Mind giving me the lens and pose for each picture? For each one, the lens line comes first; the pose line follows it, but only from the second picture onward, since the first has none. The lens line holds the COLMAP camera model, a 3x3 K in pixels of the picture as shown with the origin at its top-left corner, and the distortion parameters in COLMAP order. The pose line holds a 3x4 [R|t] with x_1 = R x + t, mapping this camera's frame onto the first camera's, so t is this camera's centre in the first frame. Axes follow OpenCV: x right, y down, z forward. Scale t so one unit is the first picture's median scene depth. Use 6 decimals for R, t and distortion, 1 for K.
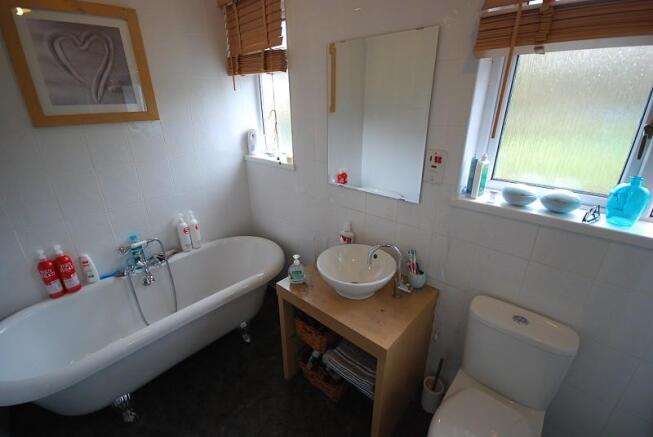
lens RADIAL K [[289.2, 0, 330.2], [0, 289.2, 218.7], [0, 0, 1]] dist [0.004676, 0.000036]
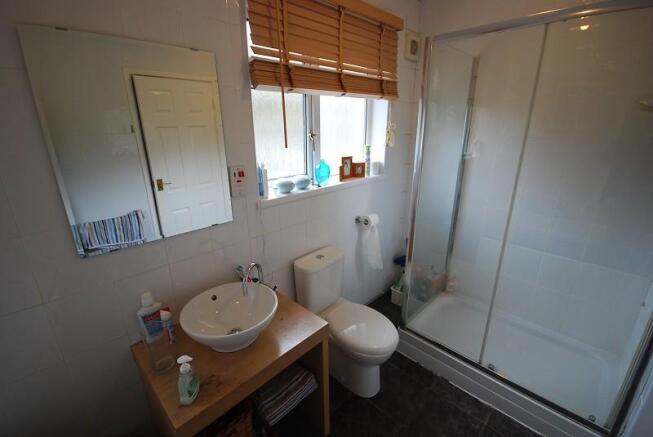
lens RADIAL K [[289.2, 0, 330.3], [0, 289.2, 216.6], [0, 0, 1]] dist [0.004676, 0.000036]
pose [[0.047874, -0.305923, 0.950852, -0.708037], [0.378449, 0.886526, 0.266172, -0.225808], [-0.924383, 0.347106, 0.158217, 0.569036]]
